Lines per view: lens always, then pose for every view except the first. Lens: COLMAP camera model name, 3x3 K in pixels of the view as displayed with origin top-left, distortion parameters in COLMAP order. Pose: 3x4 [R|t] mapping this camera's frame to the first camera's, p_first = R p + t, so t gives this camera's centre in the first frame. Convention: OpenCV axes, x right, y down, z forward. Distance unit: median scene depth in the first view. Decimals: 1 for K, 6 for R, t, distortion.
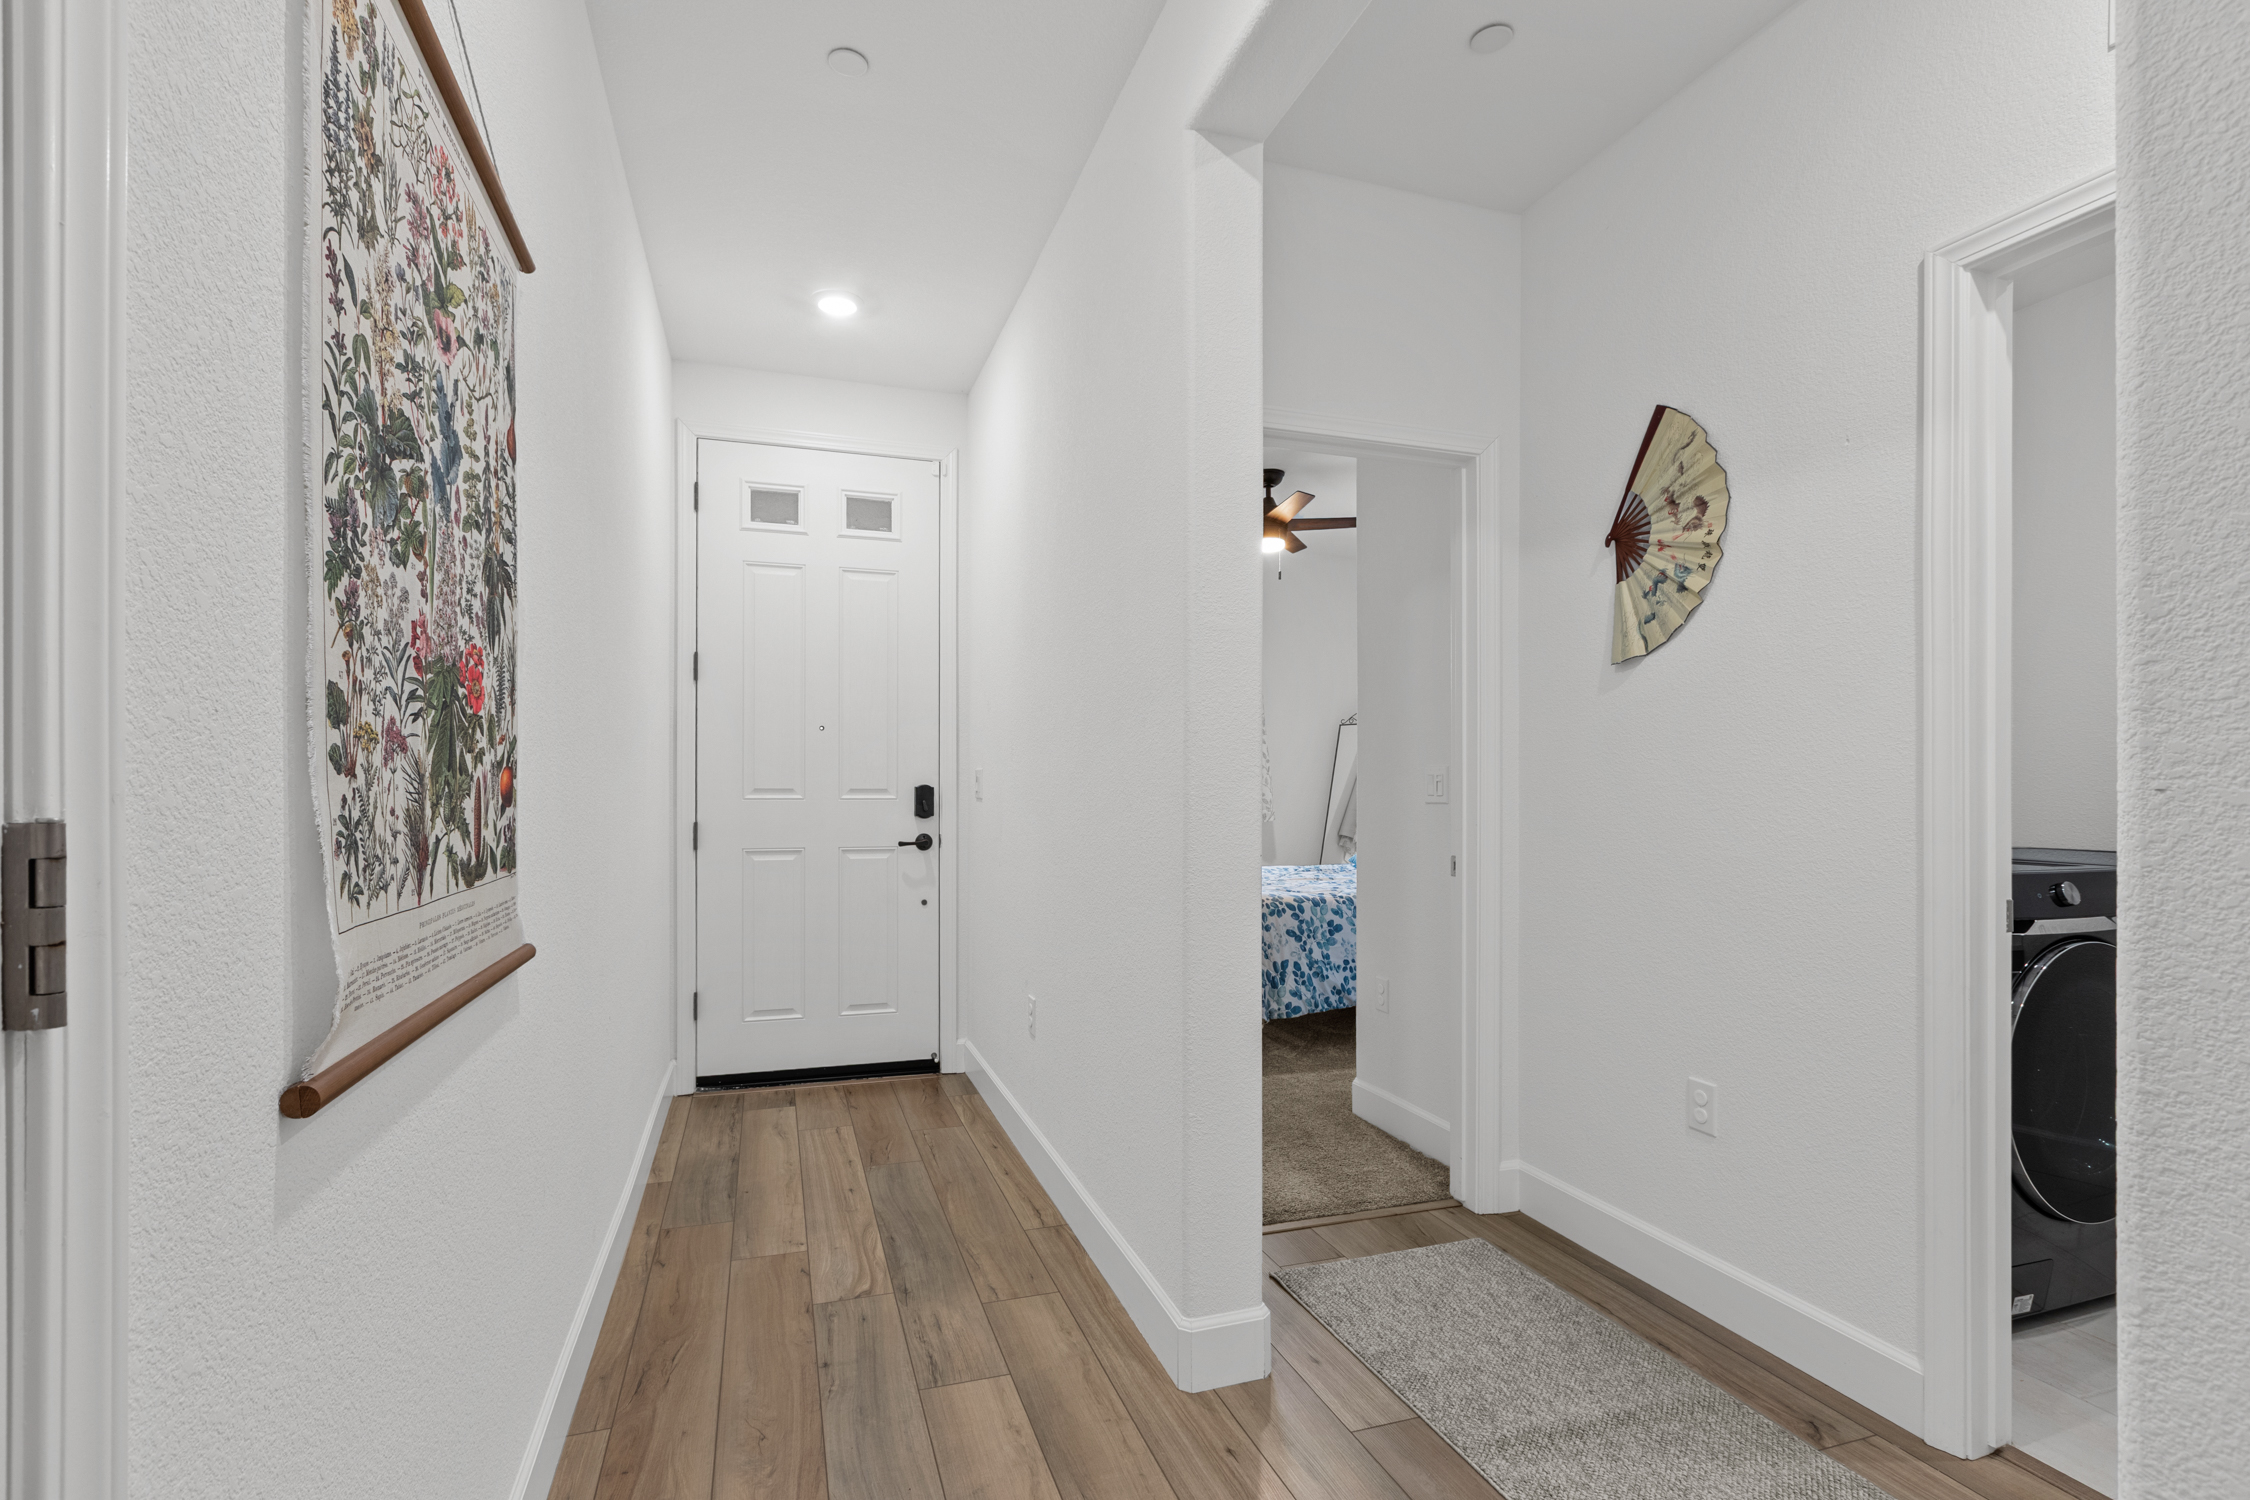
lens RADIAL K [[1023.3, 0, 1126.6], [0, 1023.3, 815.0], [0, 0, 1]] dist [0.002840, -0.001351]
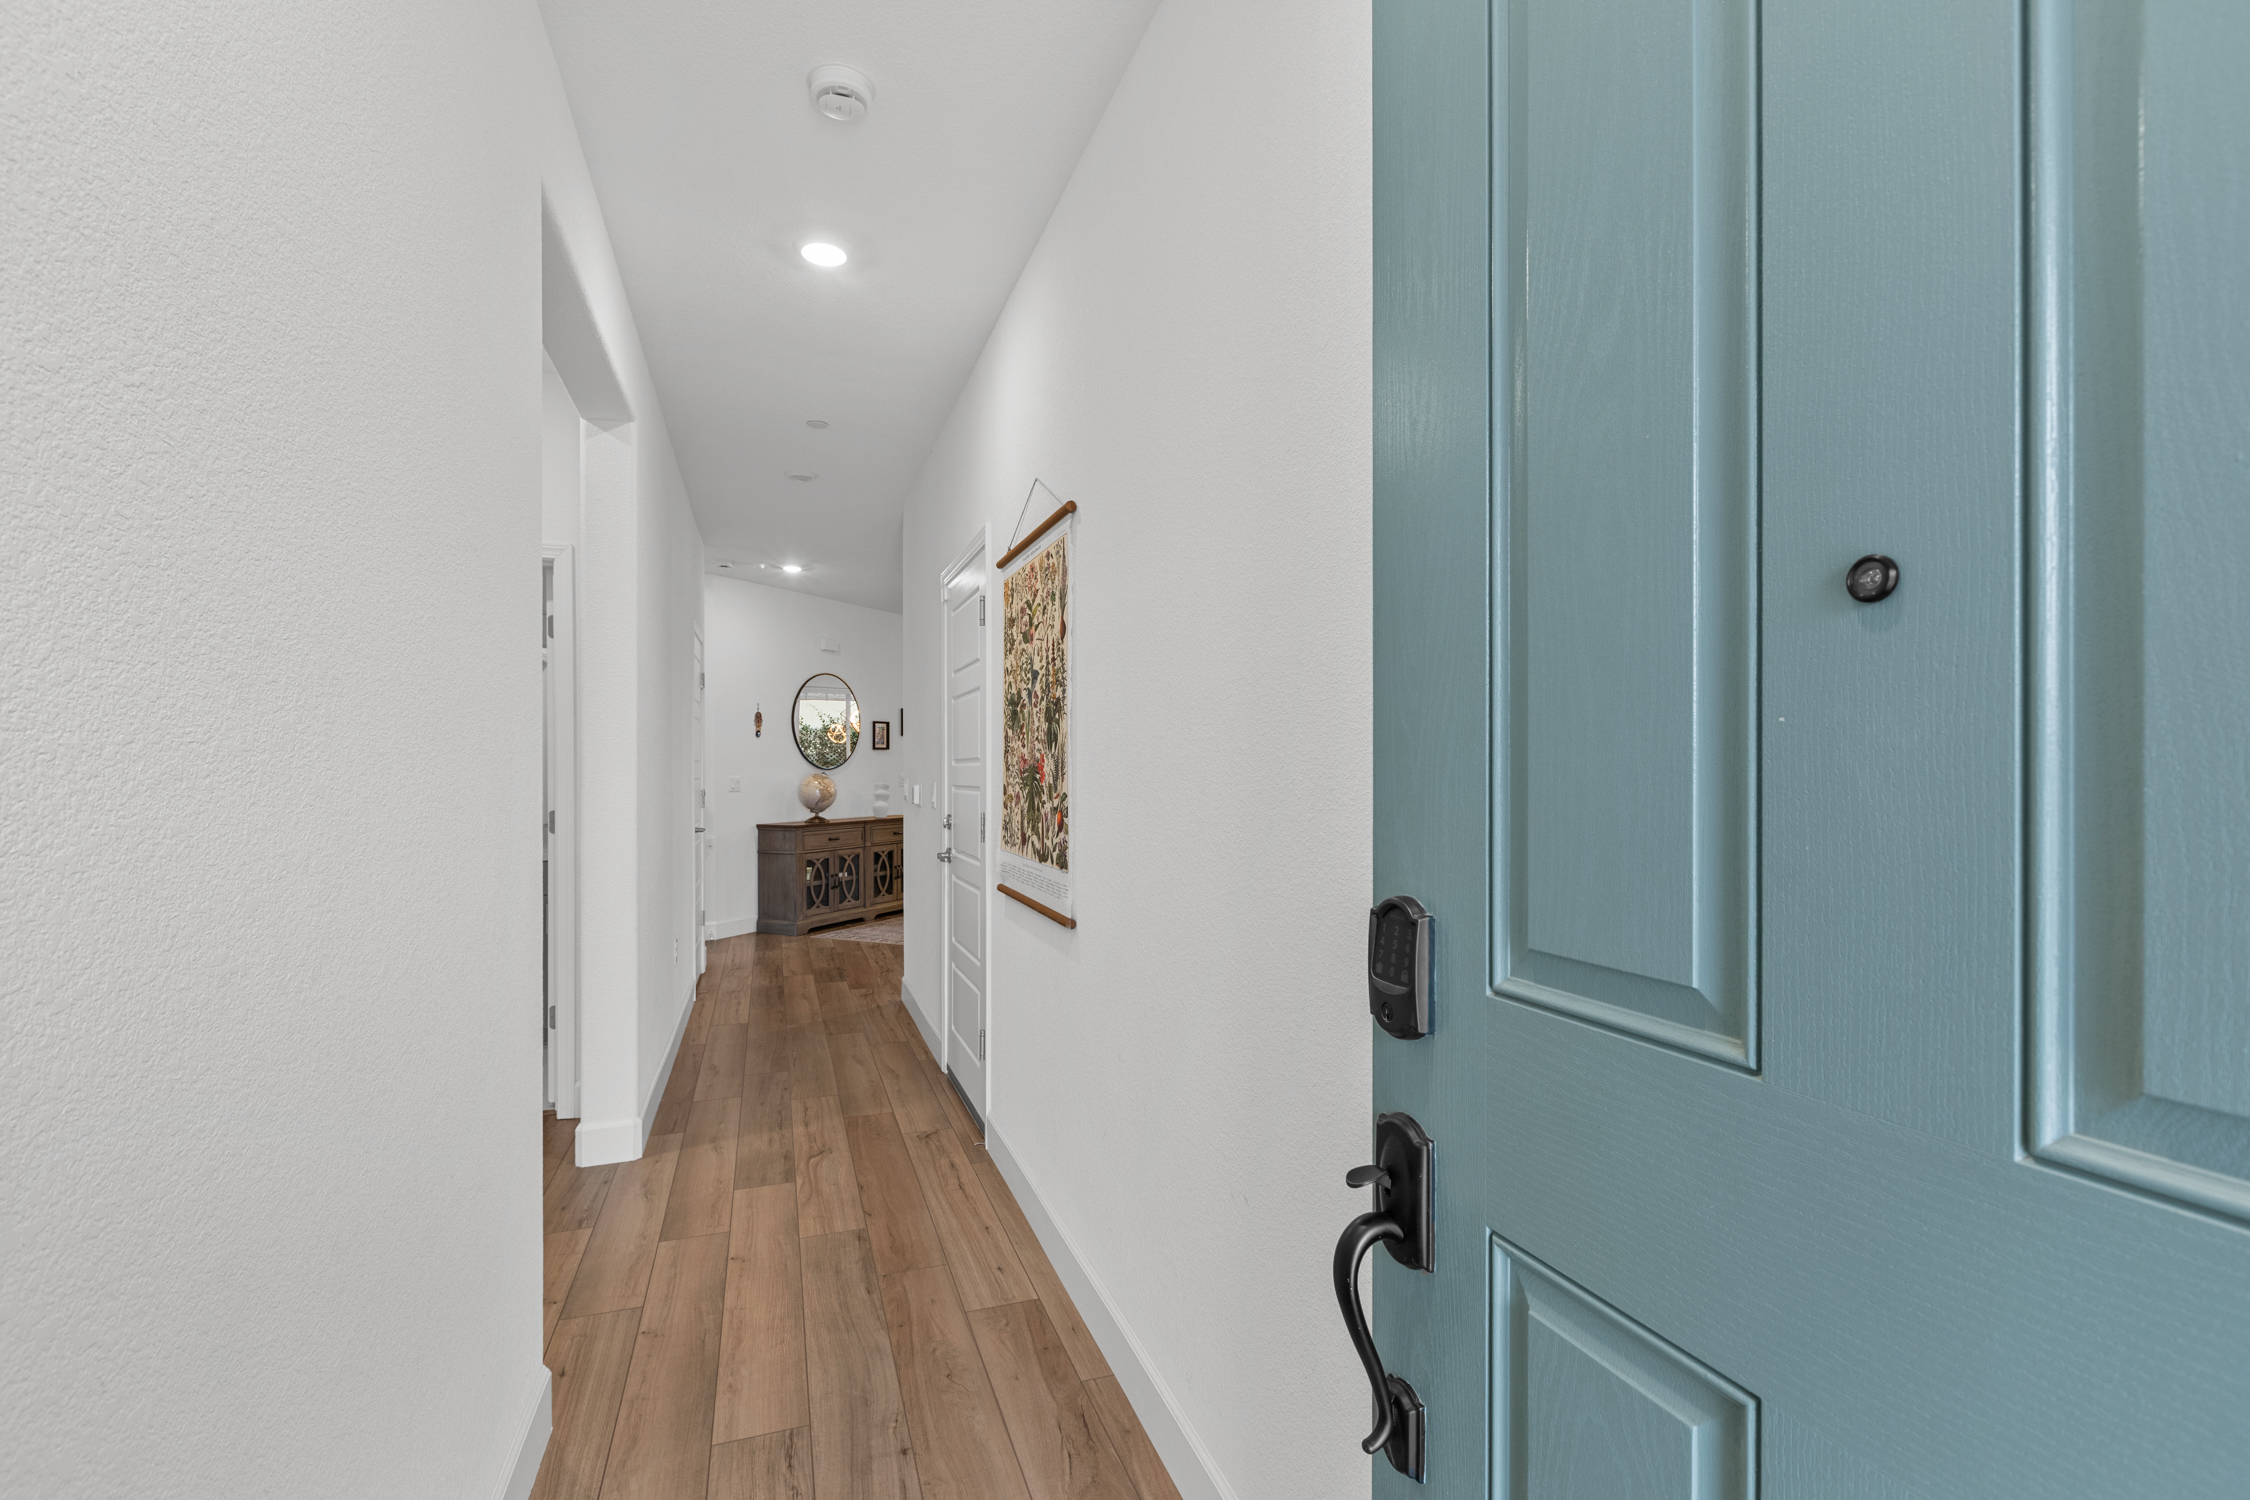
lens RADIAL K [[997.8, 0, 1123.1], [0, 997.8, 752.5], [0, 0, 1]] dist [0.002983, -0.000889]
pose [[-0.999973, -0.005604, -0.004657, -0.668559], [-0.005642, 0.999950, 0.008212, -0.156617], [0.004611, 0.008238, -0.999955, 2.627690]]
